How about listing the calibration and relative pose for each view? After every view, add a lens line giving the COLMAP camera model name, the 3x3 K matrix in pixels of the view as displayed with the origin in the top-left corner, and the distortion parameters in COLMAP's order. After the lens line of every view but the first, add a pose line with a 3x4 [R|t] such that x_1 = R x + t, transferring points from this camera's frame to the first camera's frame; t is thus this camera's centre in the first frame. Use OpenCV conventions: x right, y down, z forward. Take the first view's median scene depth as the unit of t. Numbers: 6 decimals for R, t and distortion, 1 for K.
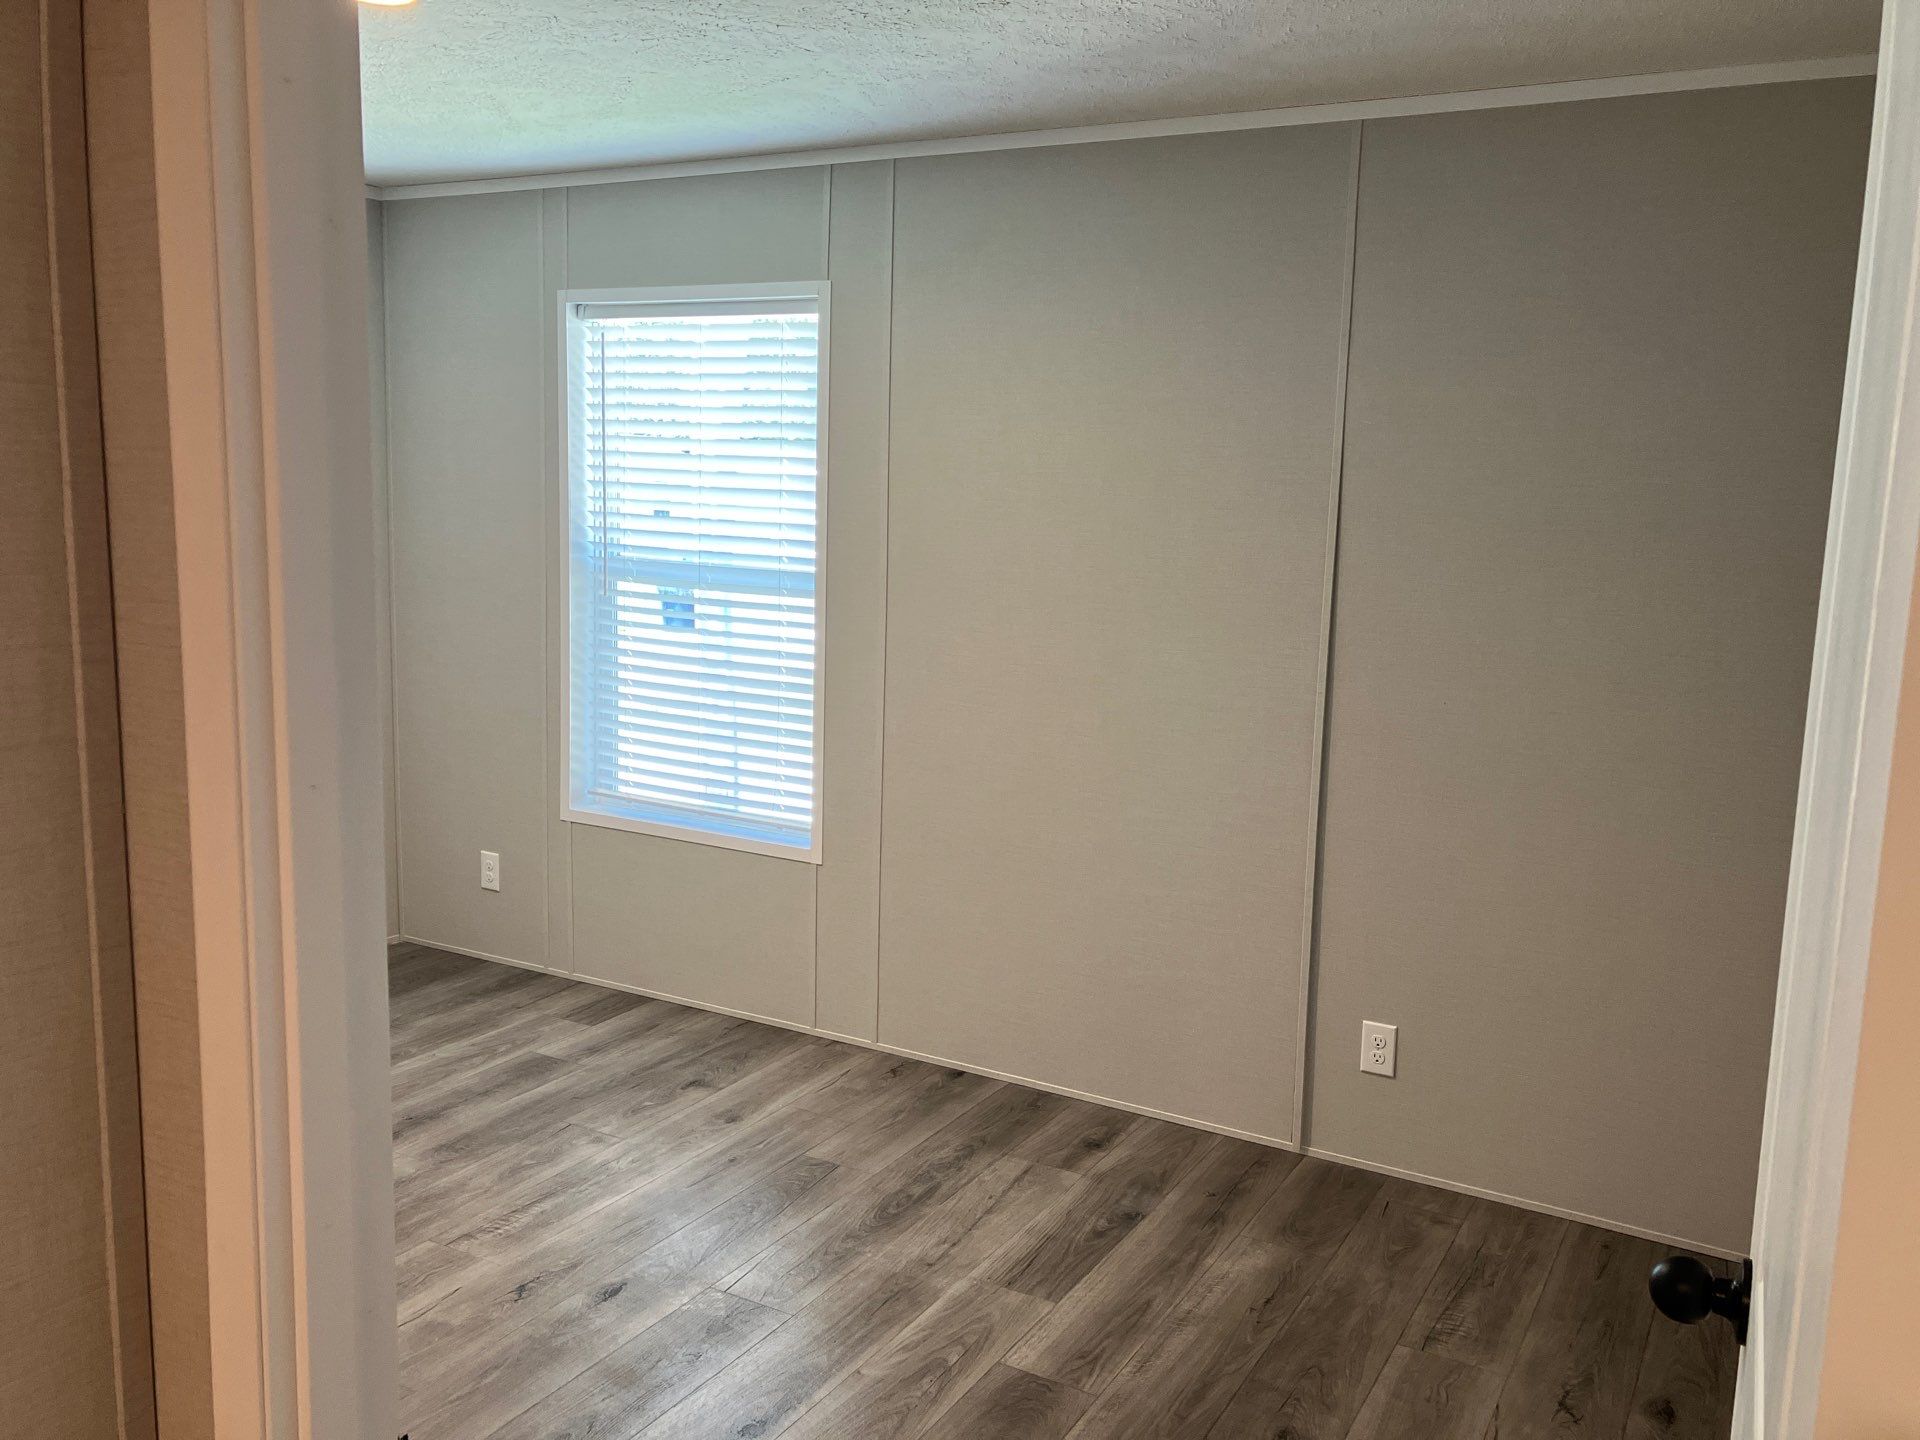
lens RADIAL K [[1574.0, 0, 972.1], [0, 1574.0, 729.1], [0, 0, 1]] dist [0.011443, -0.001252]
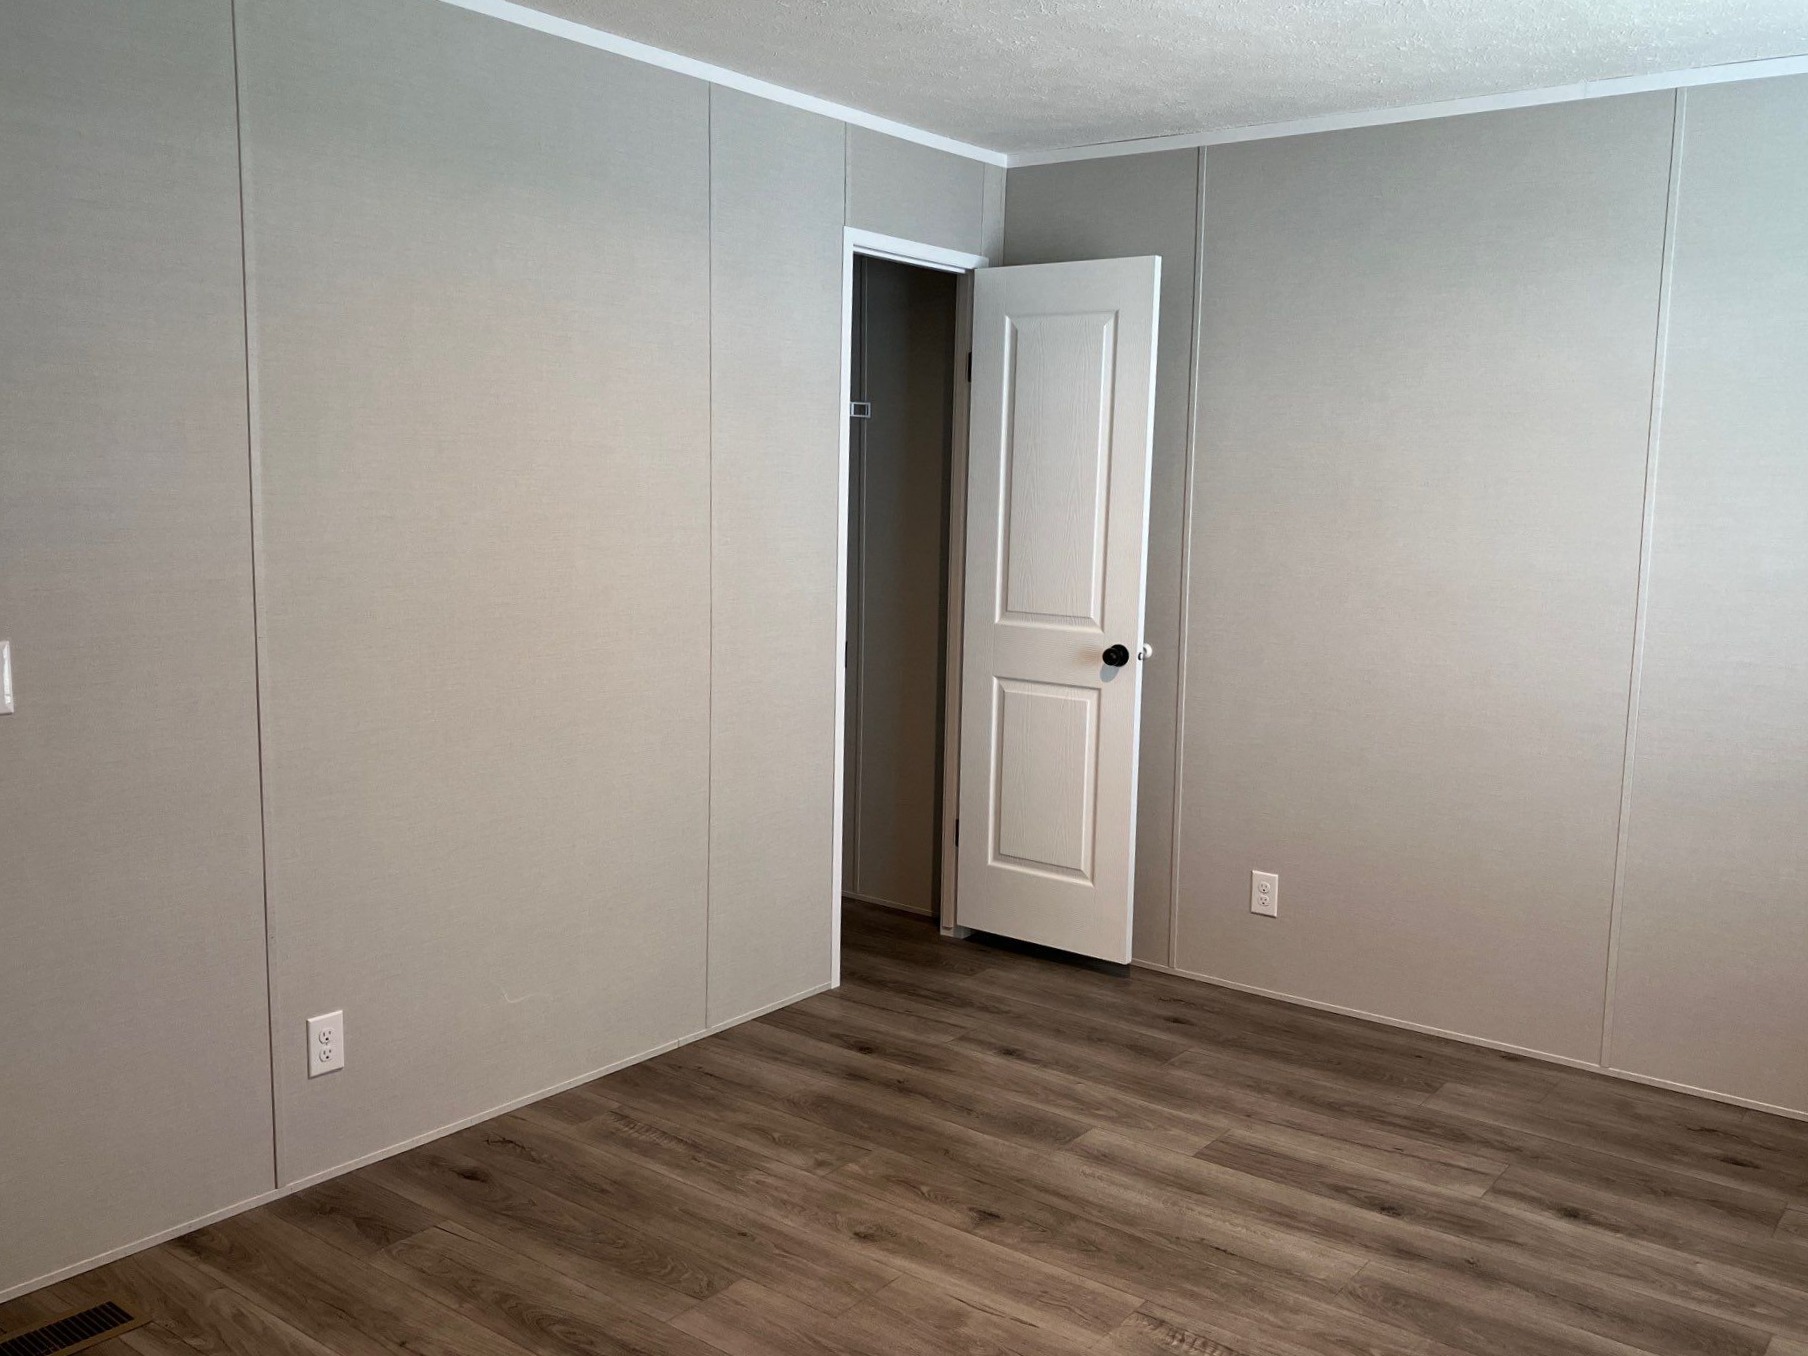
lens RADIAL K [[1593.8, 0, 904.0], [0, 1593.8, 678.0], [0, 0, 1]] dist [0.047227, 0.008695]
pose [[-0.137428, 0.091541, -0.986273, 1.067296], [-0.180414, 0.976751, 0.115796, -0.054645], [0.973943, 0.193851, -0.117718, 0.793324]]
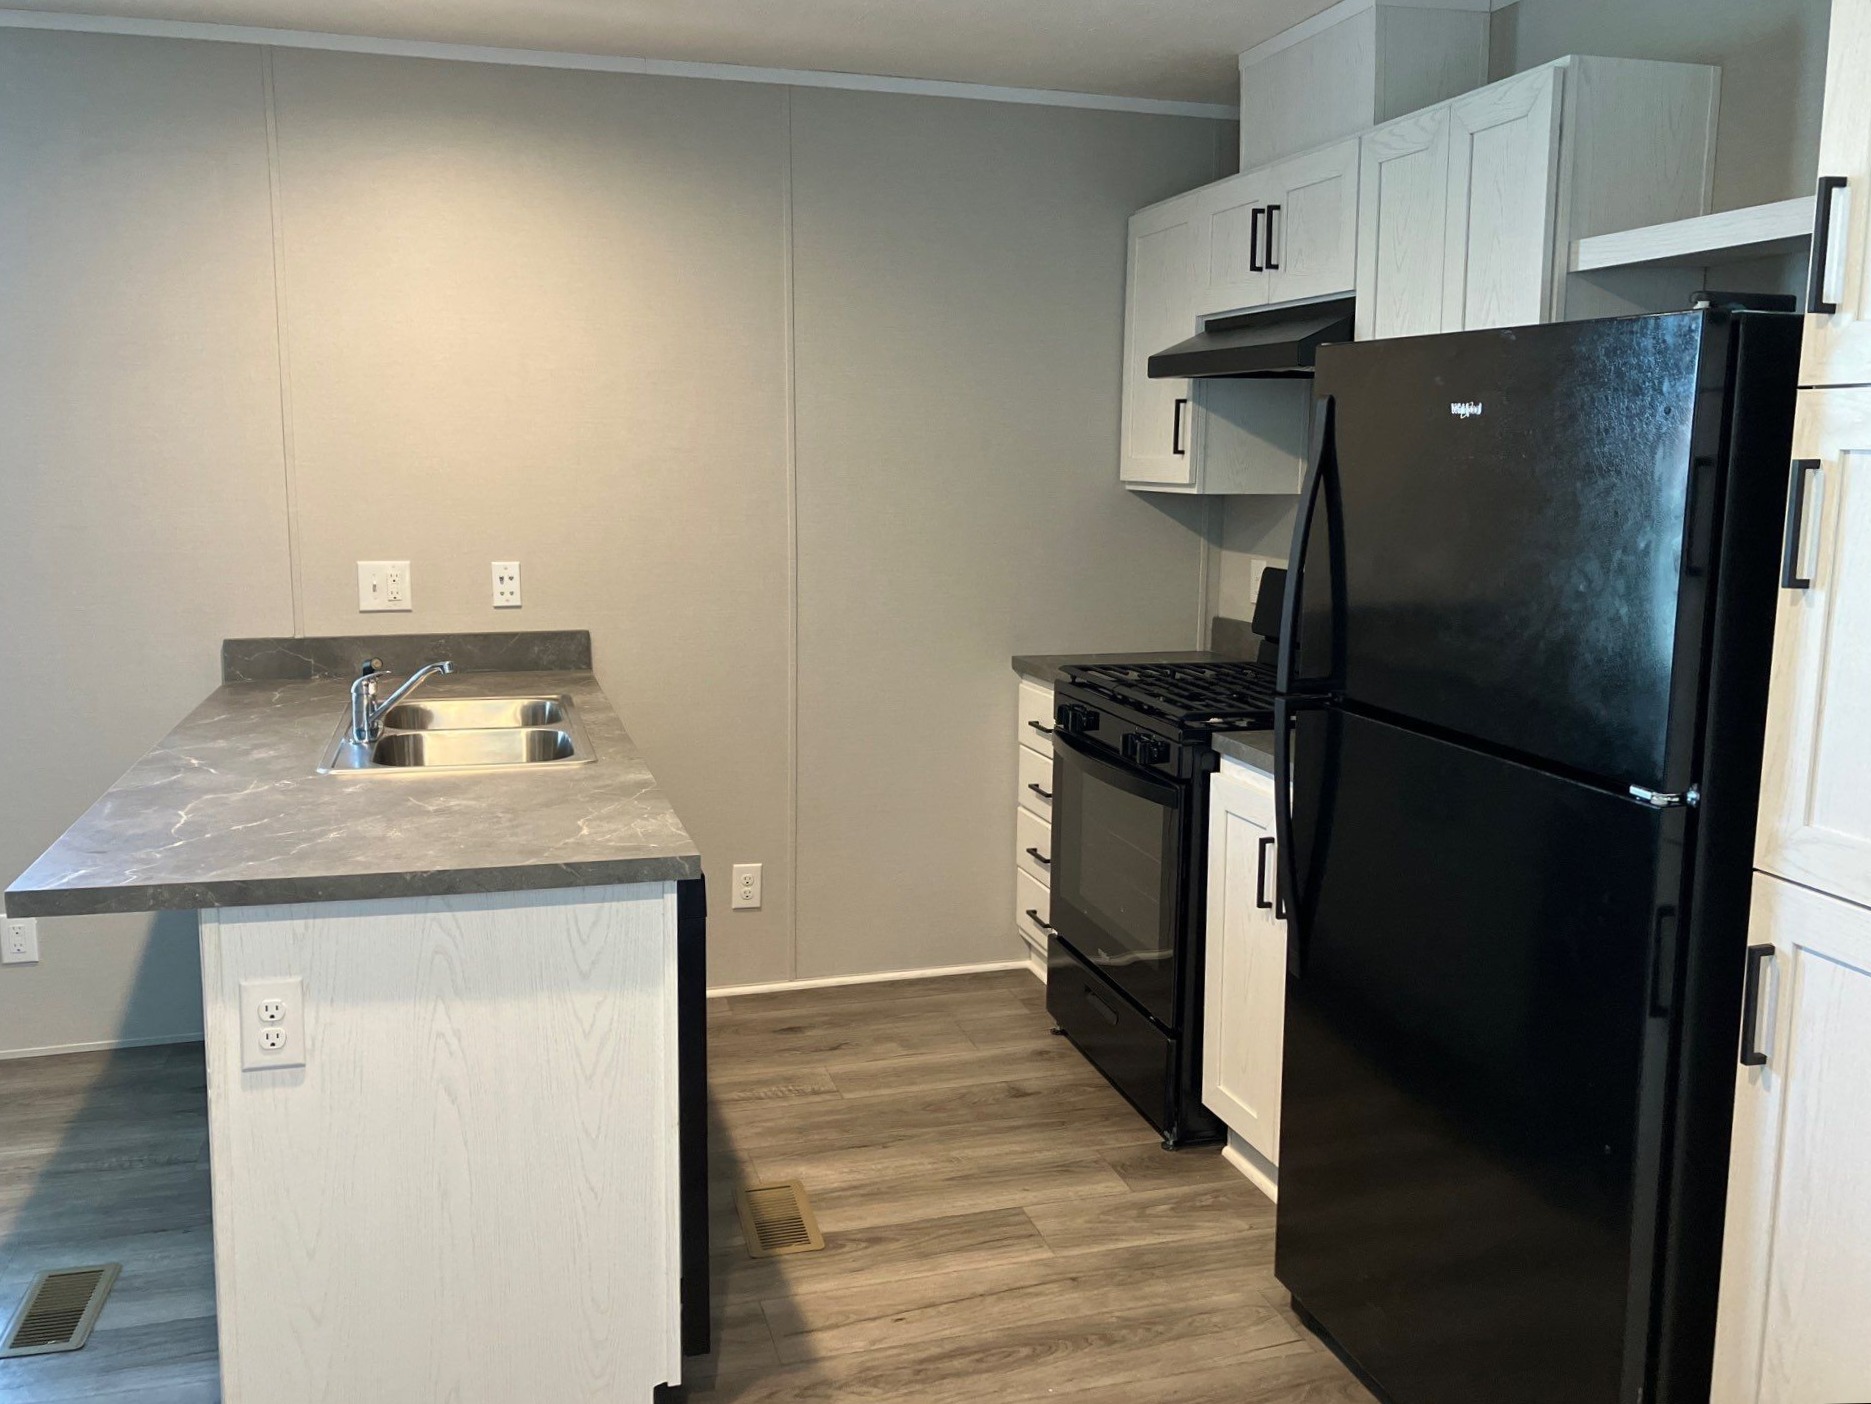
lens RADIAL K [[1539.8, 0, 967.2], [0, 1539.8, 726.2], [0, 0, 1]] dist [-0.001396, -0.000558]
pose [[-0.725885, -0.157524, 0.669535, -0.487800], [0.073931, 0.949913, 0.303643, -0.210888], [-0.683831, 0.269909, -0.677882, 1.469398]]
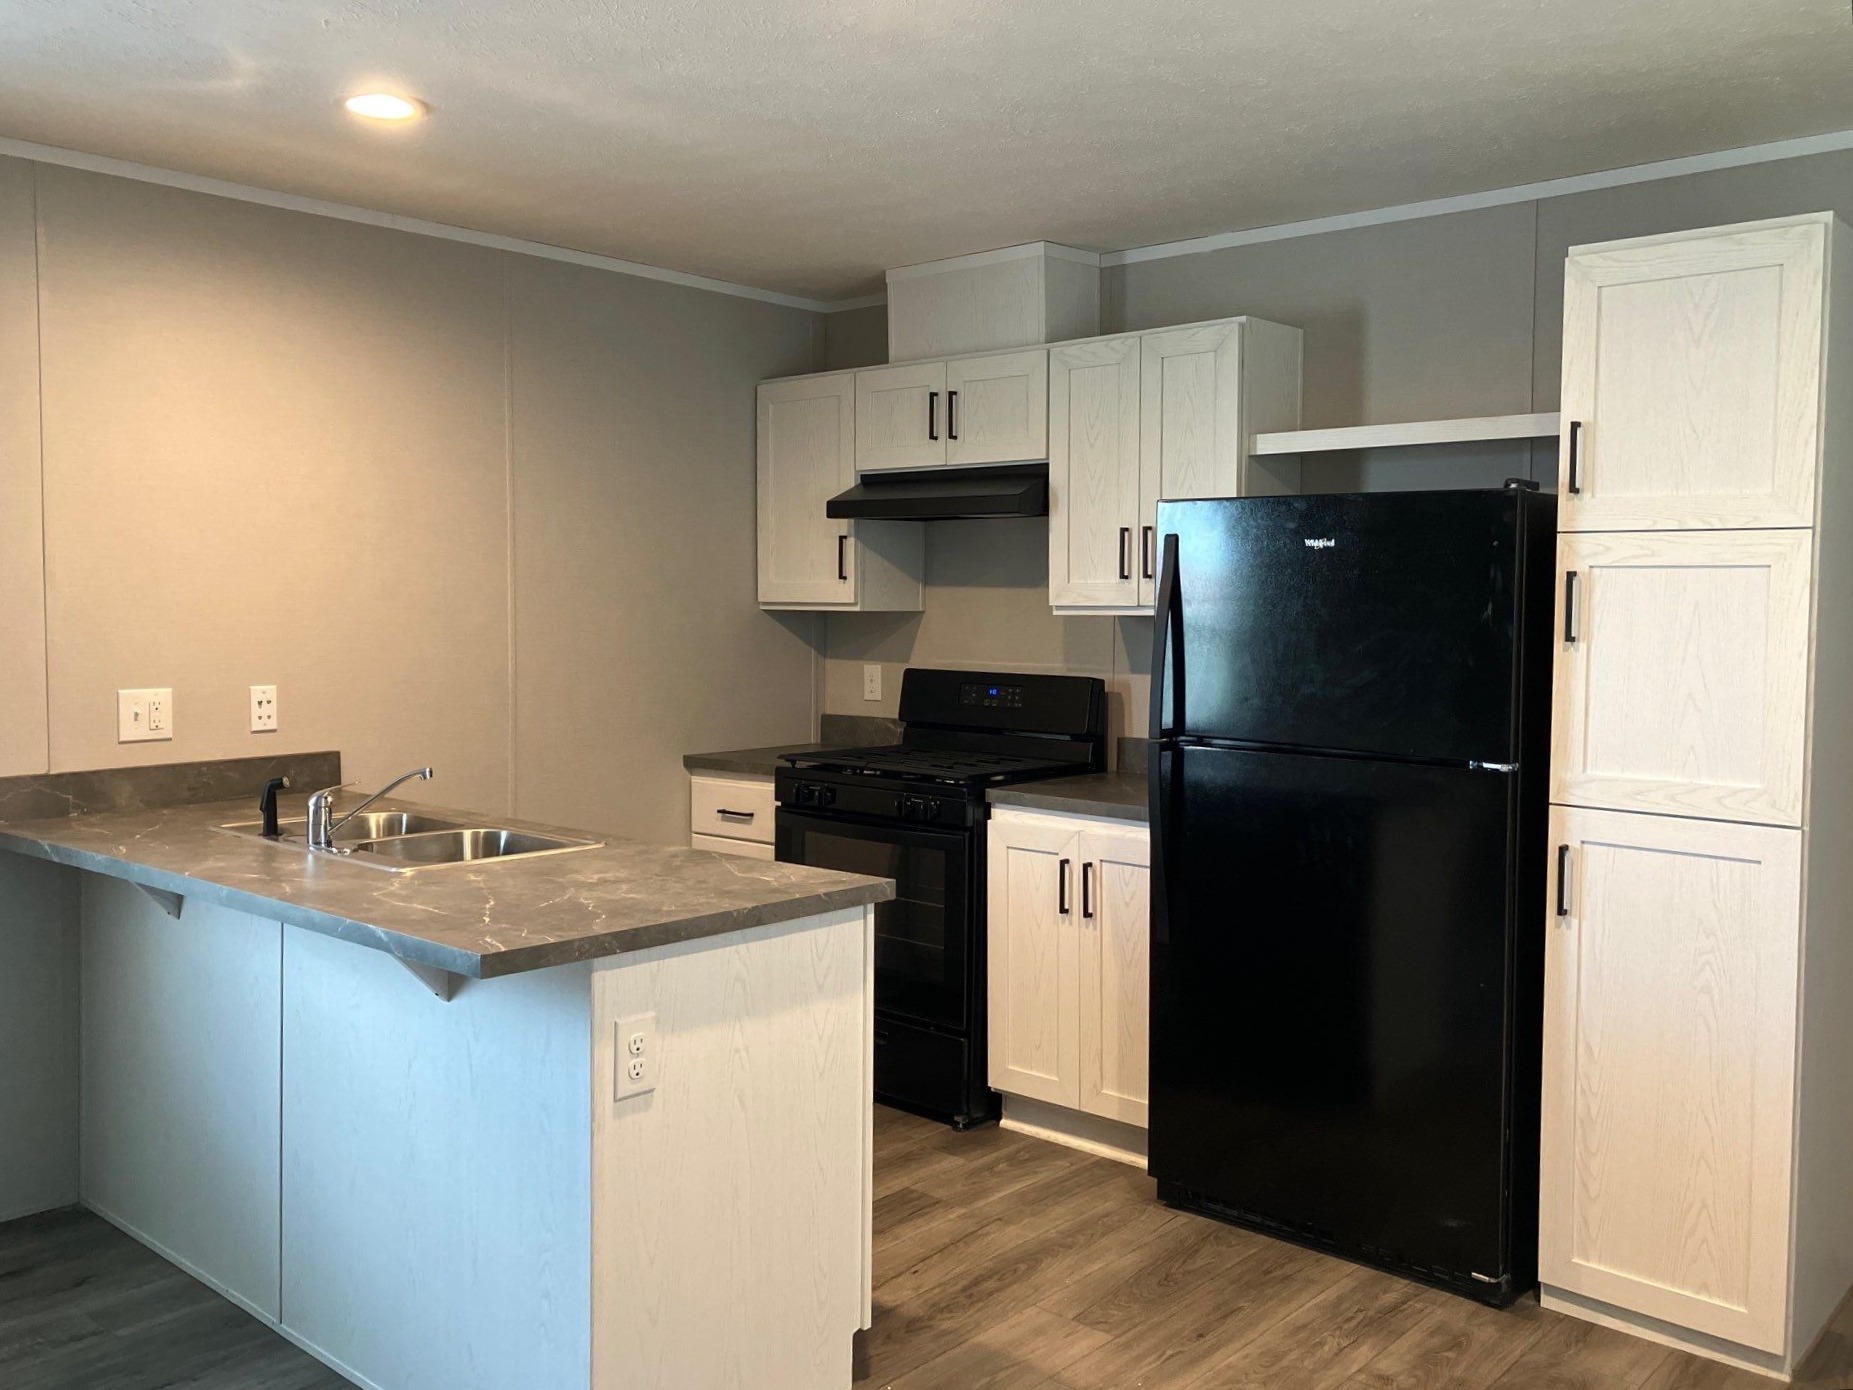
lens RADIAL K [[1519.3, 0, 917.0], [0, 1519.3, 714.6], [0, 0, 1]] dist [0.090748, -0.313407]
pose [[-0.975389, -0.051174, 0.214469, -0.331102], [0.000370, 0.972313, 0.233683, -0.229883], [-0.220489, 0.228011, -0.948365, 1.667690]]
